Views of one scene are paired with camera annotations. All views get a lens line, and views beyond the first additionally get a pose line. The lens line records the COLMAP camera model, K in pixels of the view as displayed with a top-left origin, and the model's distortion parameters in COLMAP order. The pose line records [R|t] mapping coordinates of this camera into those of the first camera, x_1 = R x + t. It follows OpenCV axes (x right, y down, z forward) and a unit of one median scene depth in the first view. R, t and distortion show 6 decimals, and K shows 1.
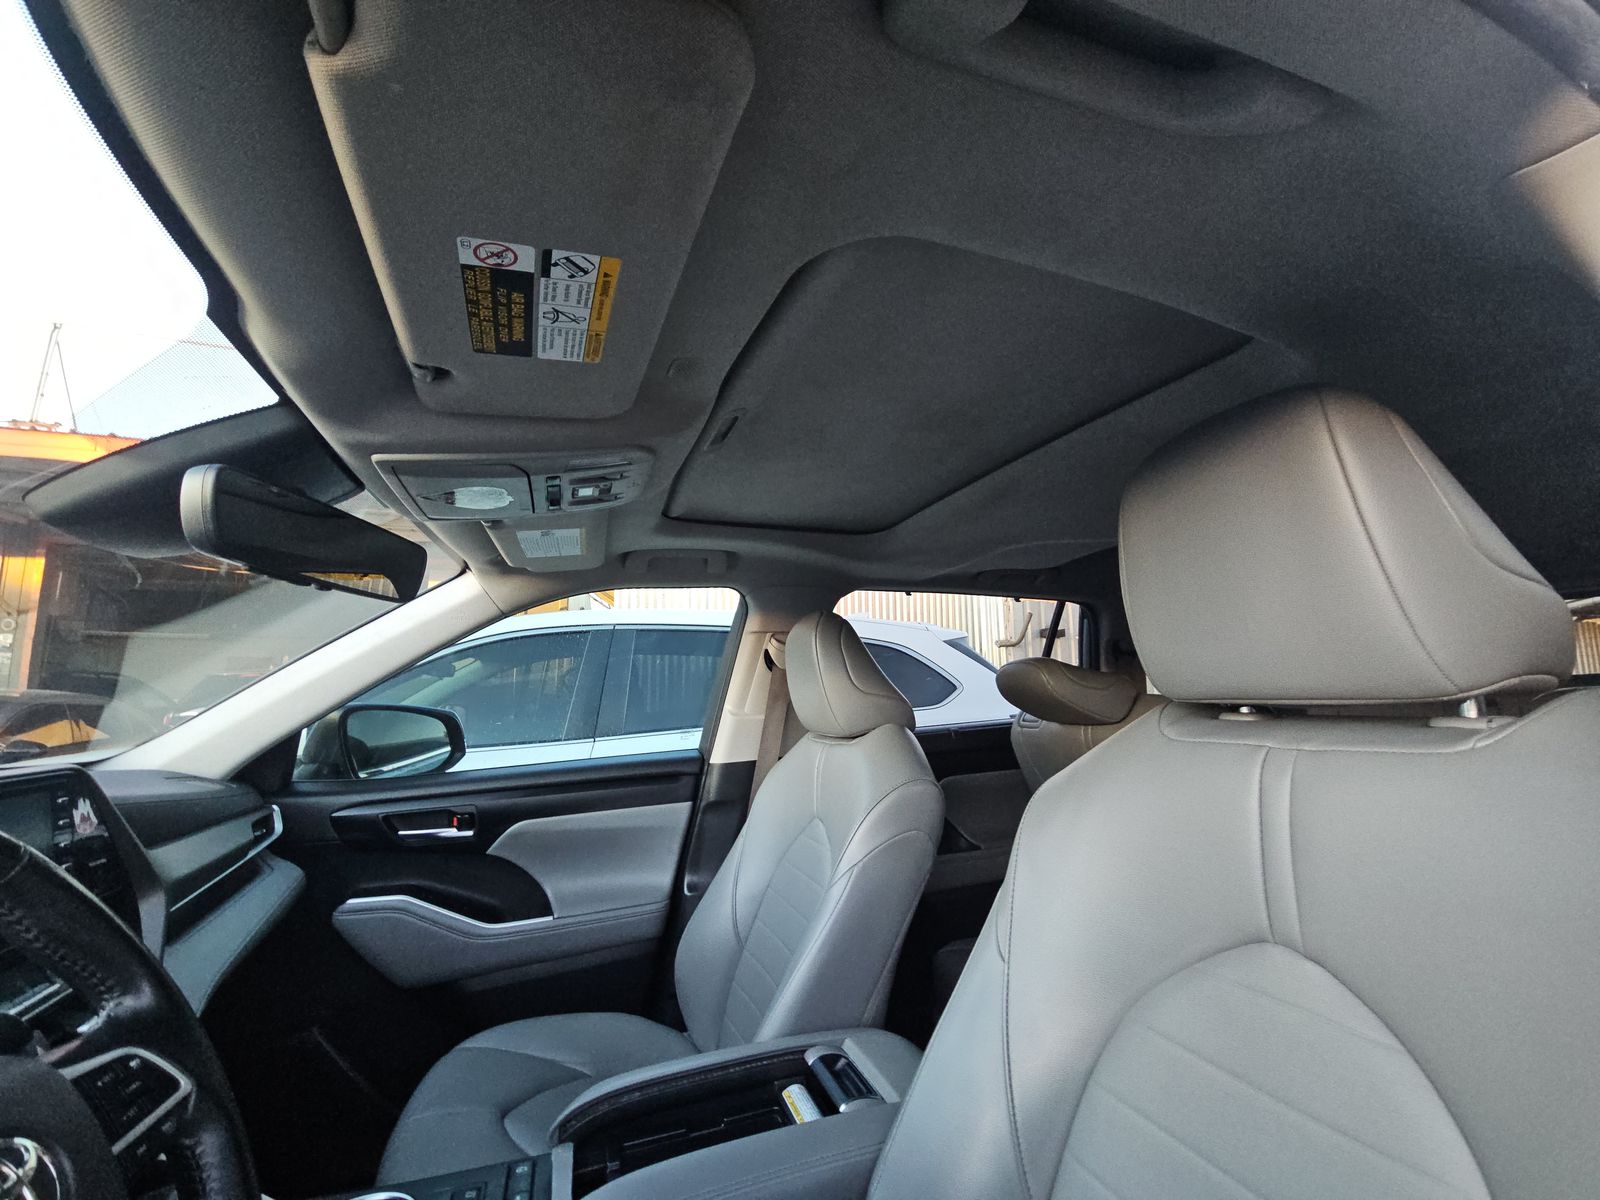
lens RADIAL K [[644.8, 0, 805.4], [0, 644.8, 596.2], [0, 0, 1]] dist [-0.000247, -0.001401]
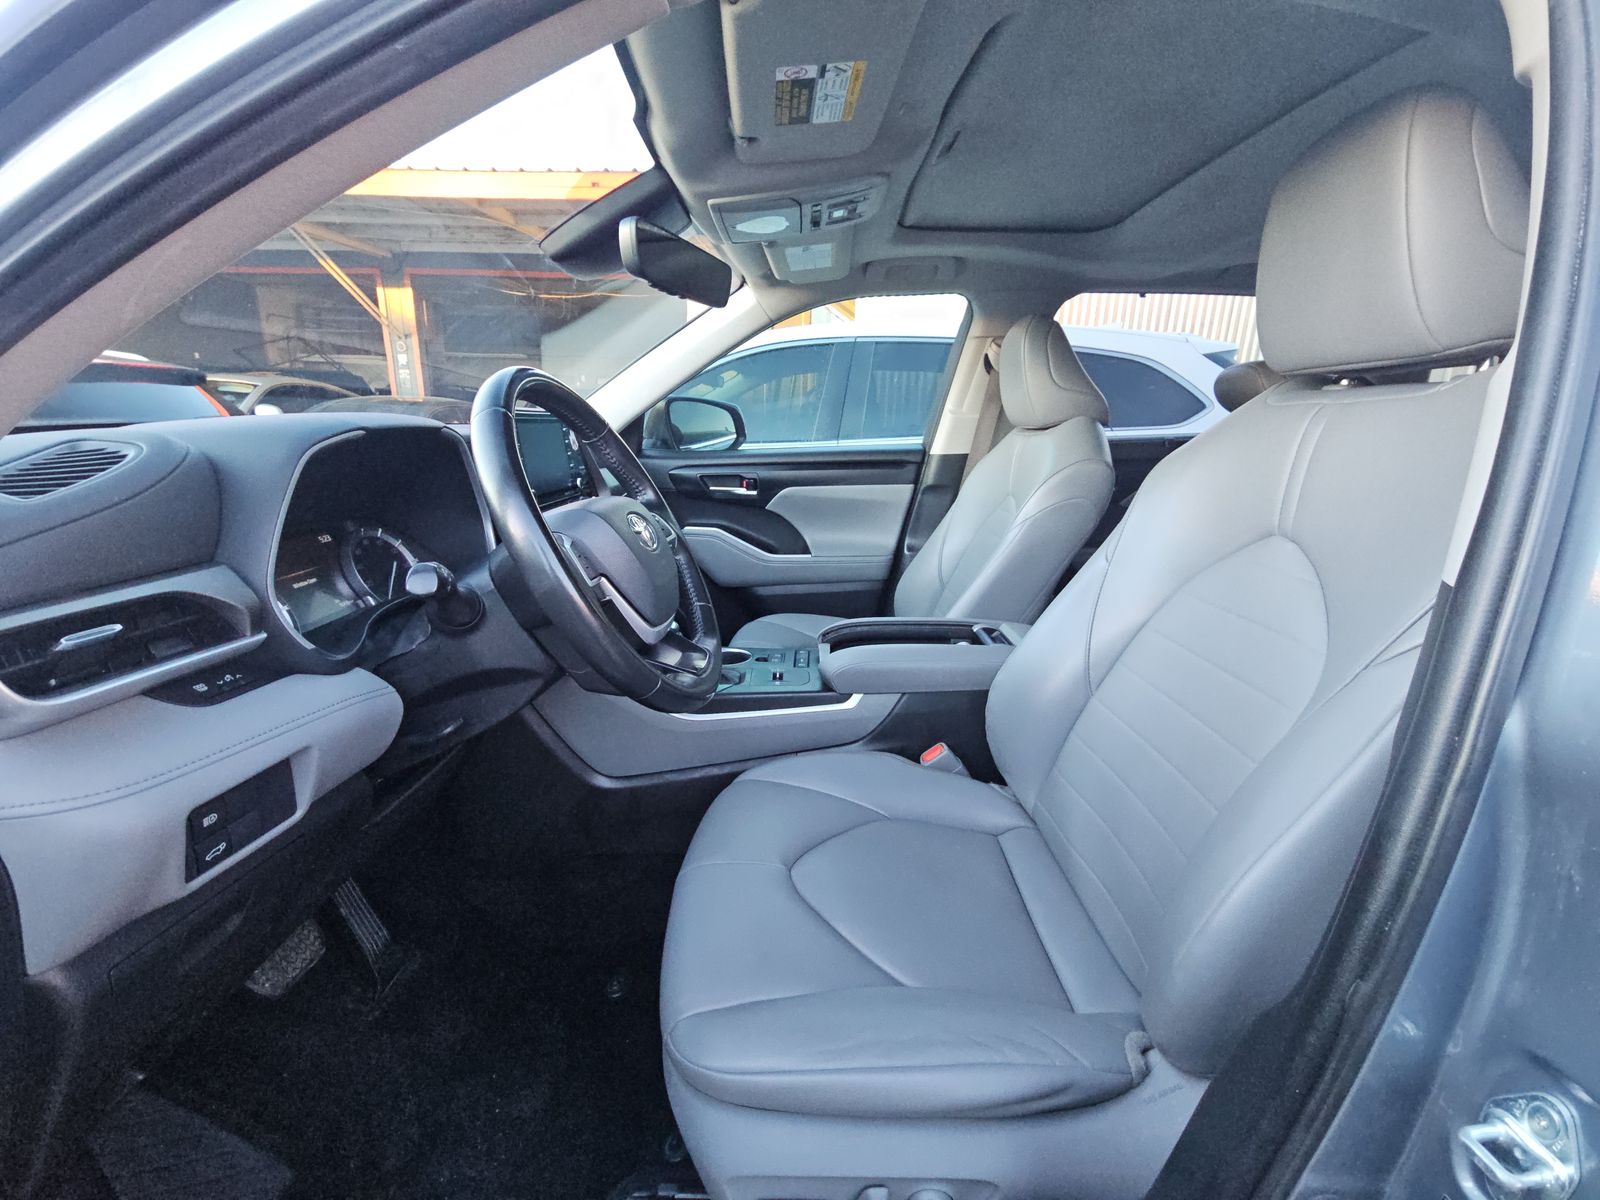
lens RADIAL K [[644.8, 0, 799.3], [0, 644.8, 594.9], [0, 0, 1]] dist [-0.000247, -0.001401]
pose [[0.933187, 0.127001, -0.336203, 0.083306], [0.018979, 0.916761, 0.398985, 0.017418], [0.358889, -0.378709, 0.853099, -0.292543]]
